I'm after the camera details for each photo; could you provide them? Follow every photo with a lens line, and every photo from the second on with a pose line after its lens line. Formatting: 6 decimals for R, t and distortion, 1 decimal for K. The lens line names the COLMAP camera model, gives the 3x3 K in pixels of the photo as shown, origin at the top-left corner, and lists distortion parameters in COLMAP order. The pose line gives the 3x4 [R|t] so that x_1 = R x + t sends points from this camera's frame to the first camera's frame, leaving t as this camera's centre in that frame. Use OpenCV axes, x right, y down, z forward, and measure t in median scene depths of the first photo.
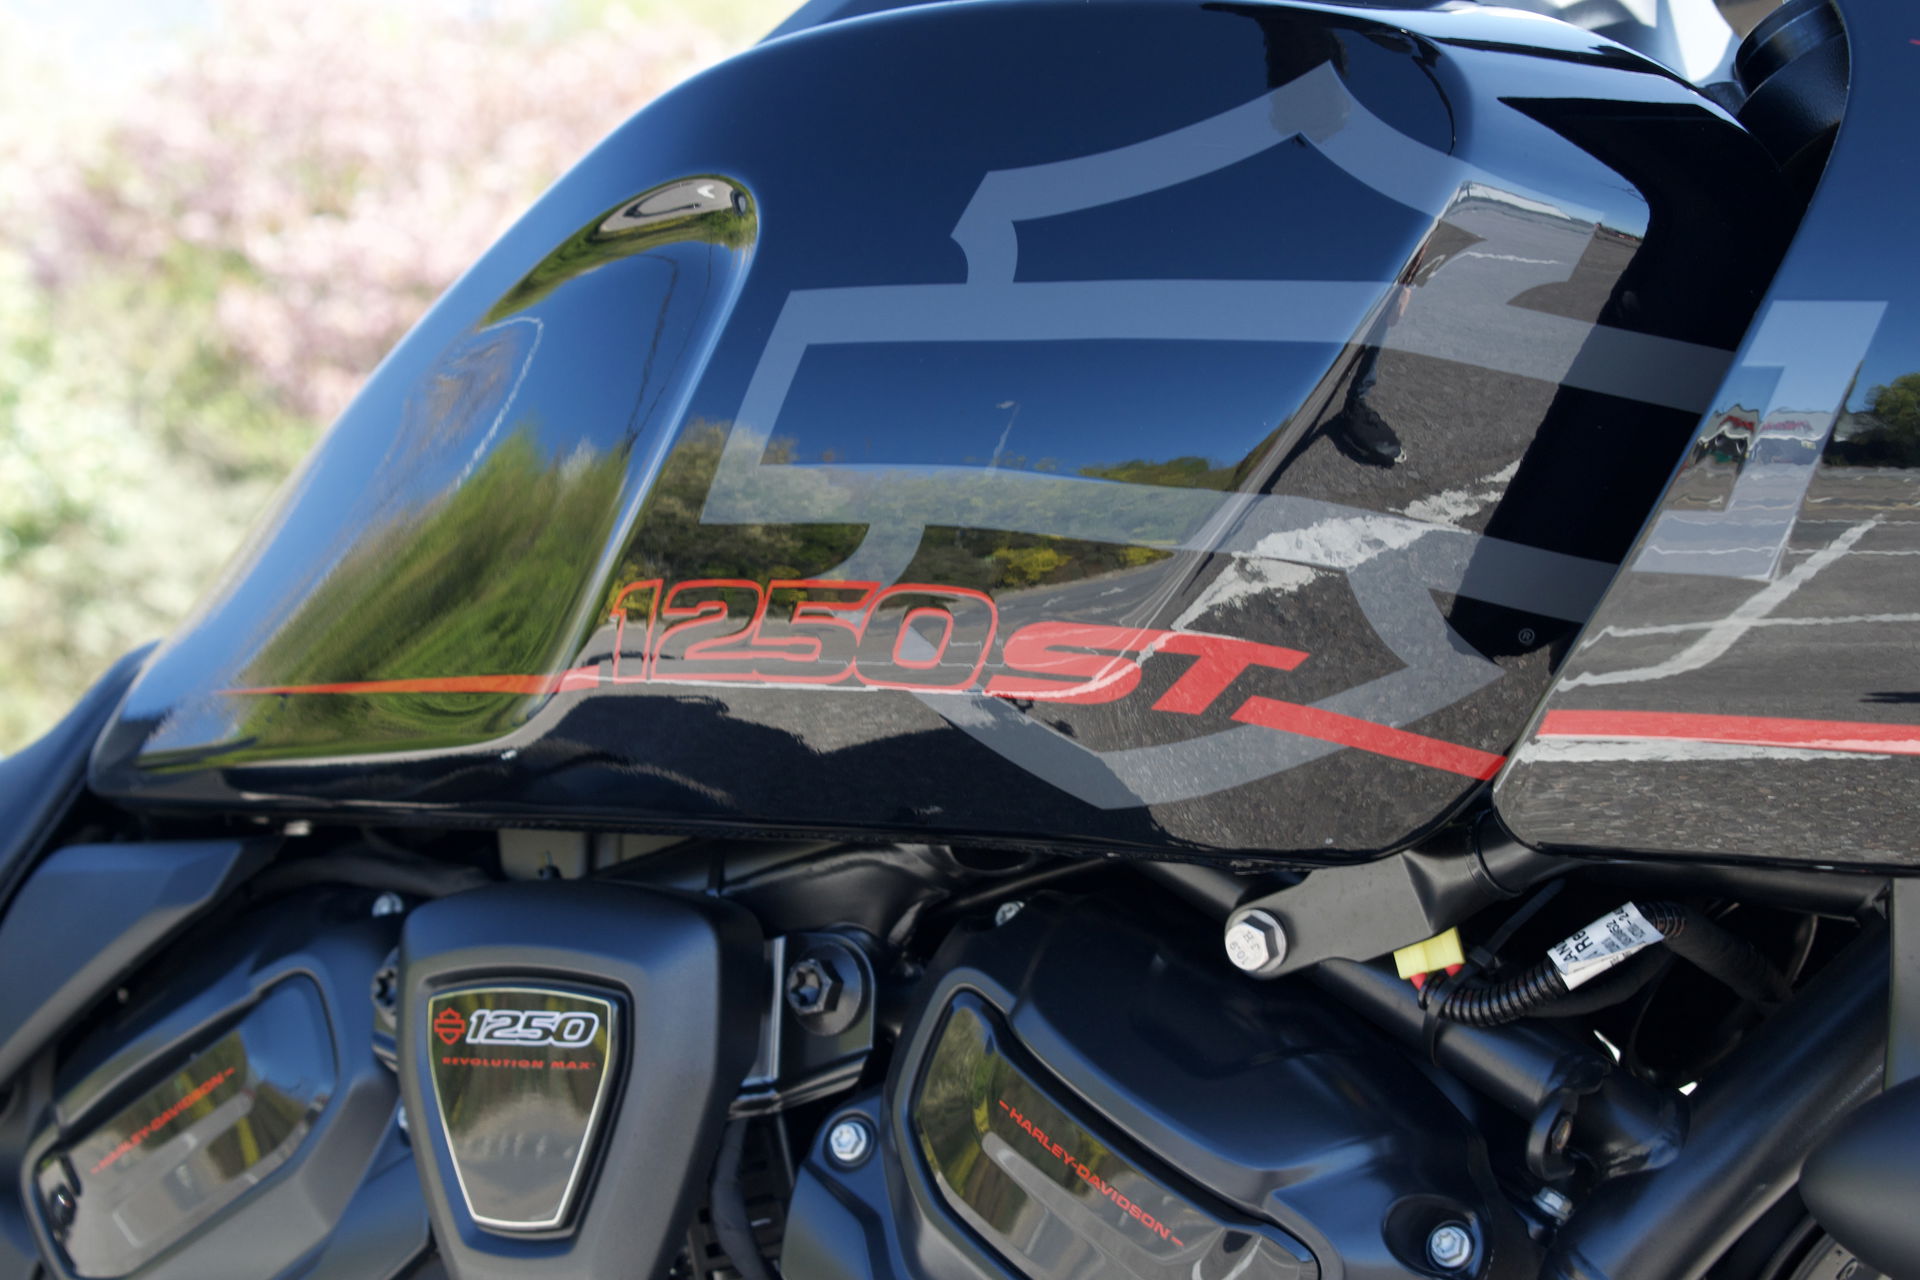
lens RADIAL K [[4529.6, 0, 960.3], [0, 4529.6, 635.8], [0, 0, 1]] dist [0.138531, 0.000000]
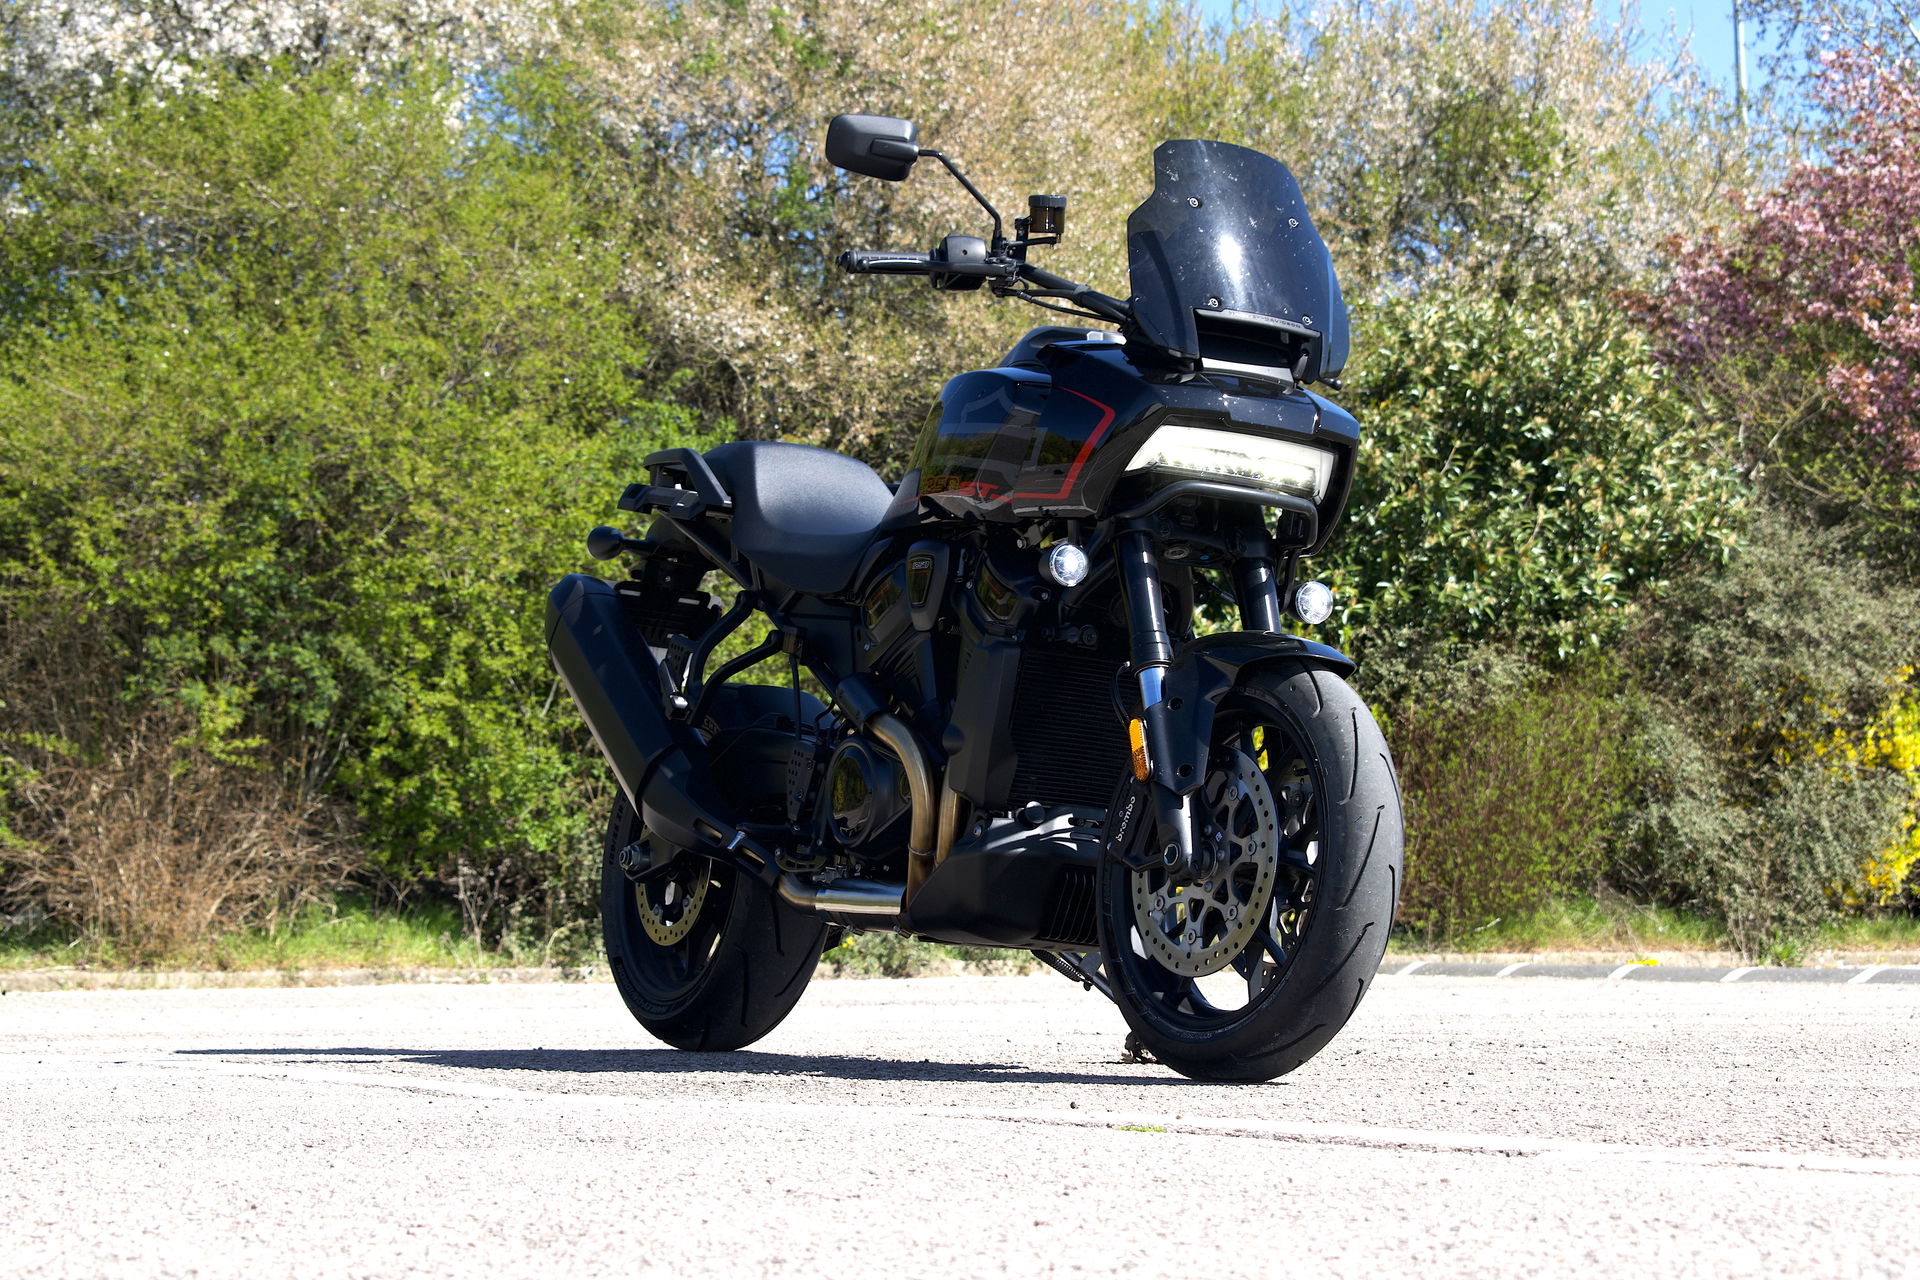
lens RADIAL K [[4529.6, 0, 960.5], [0, 4529.6, 631.2], [0, 0, 1]] dist [0.138531, 0.000000]
pose [[0.923566, 0.014644, -0.383161, 1.838433], [-0.019060, 0.999788, -0.007731, 0.171277], [0.382966, 0.014443, 0.923649, -3.896044]]
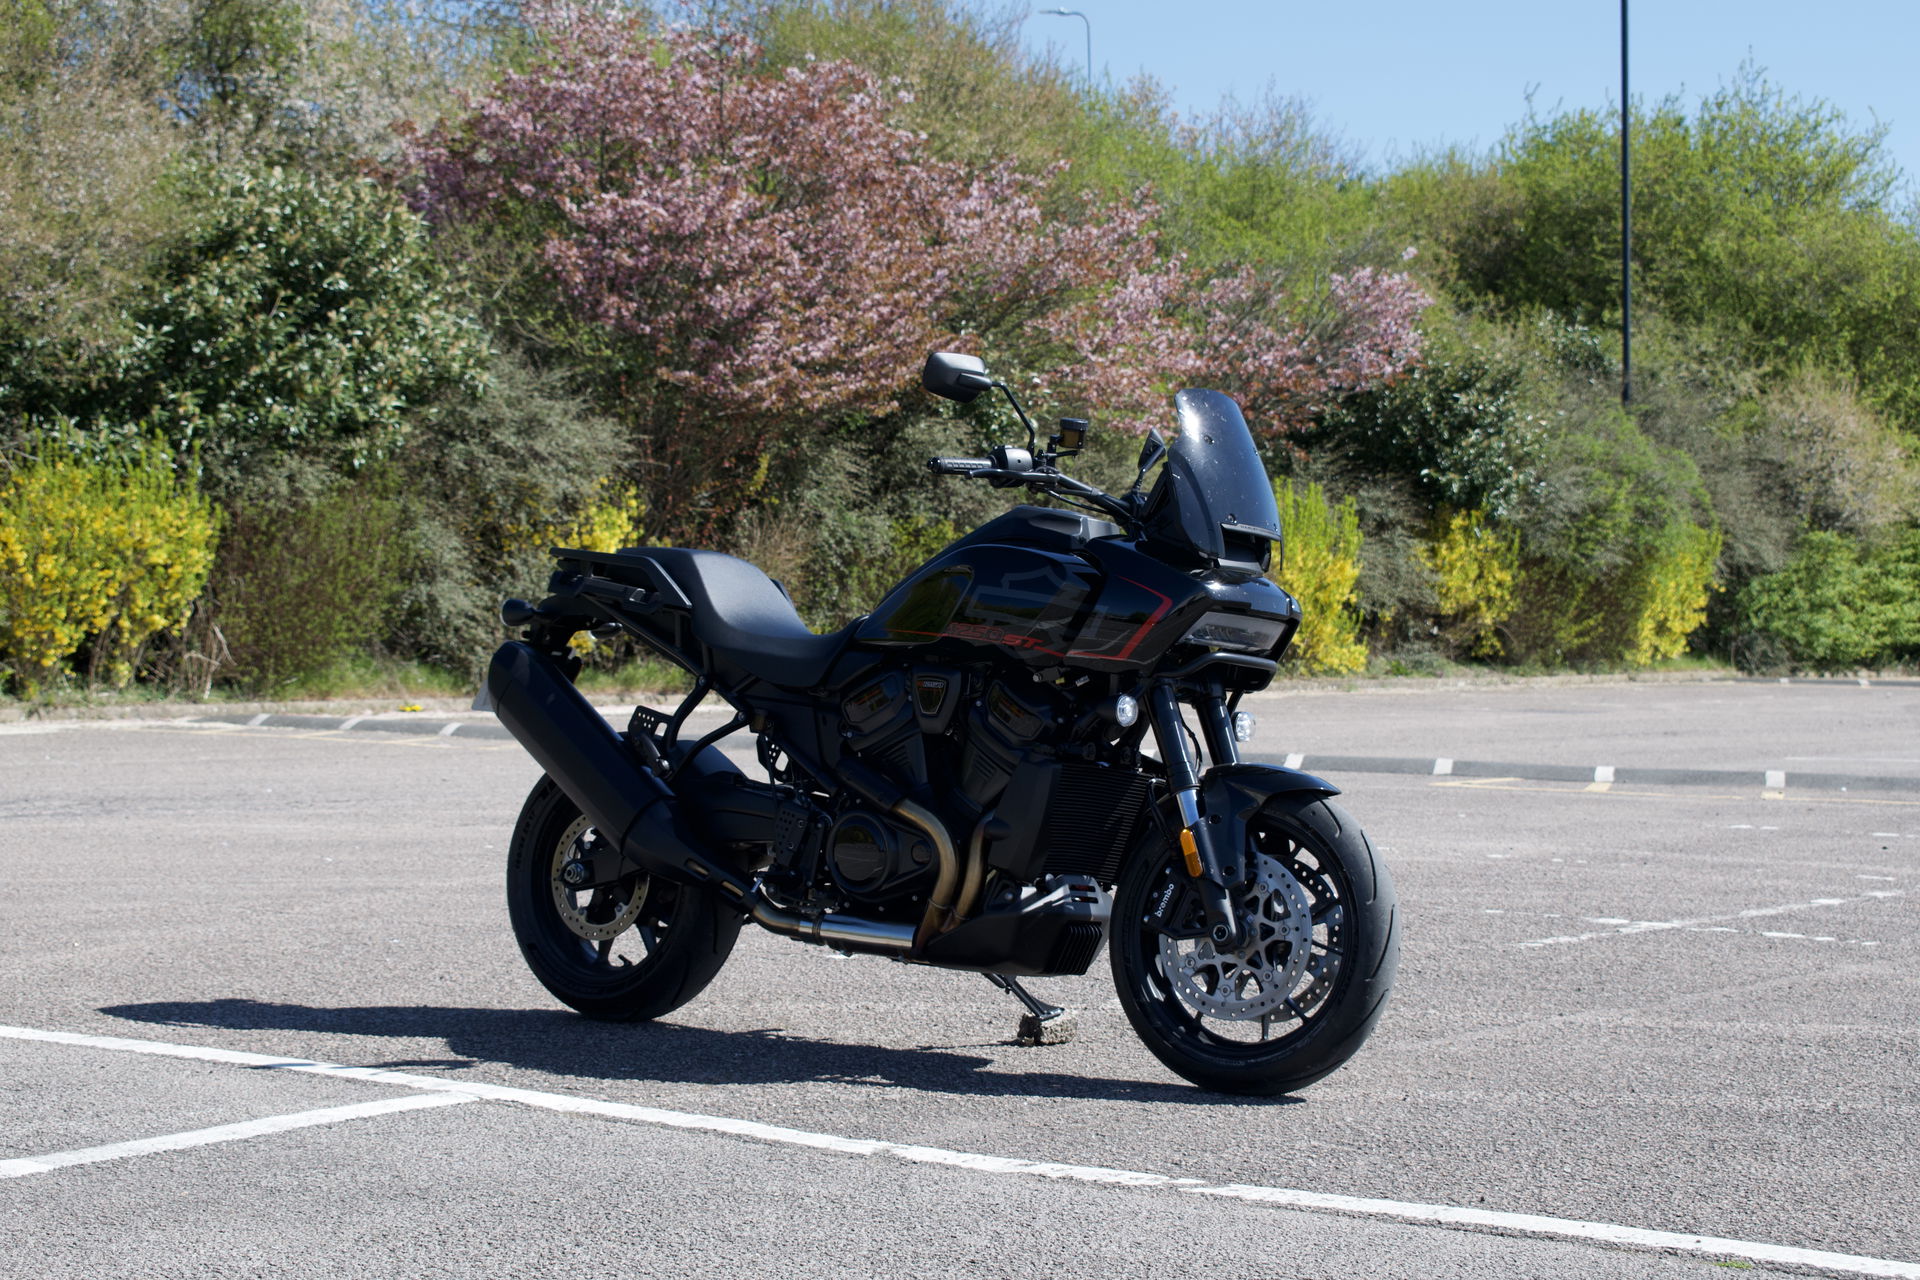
lens RADIAL K [[3603.6, 0, 960.4], [0, 3603.6, 647.5], [0, 0, 1]] dist [0.089827, 0.000000]
pose [[0.998287, 0.056739, -0.014262, 0.021984], [-0.055882, 0.996940, 0.054669, -0.273968], [0.017320, -0.053779, 0.998403, -4.504513]]
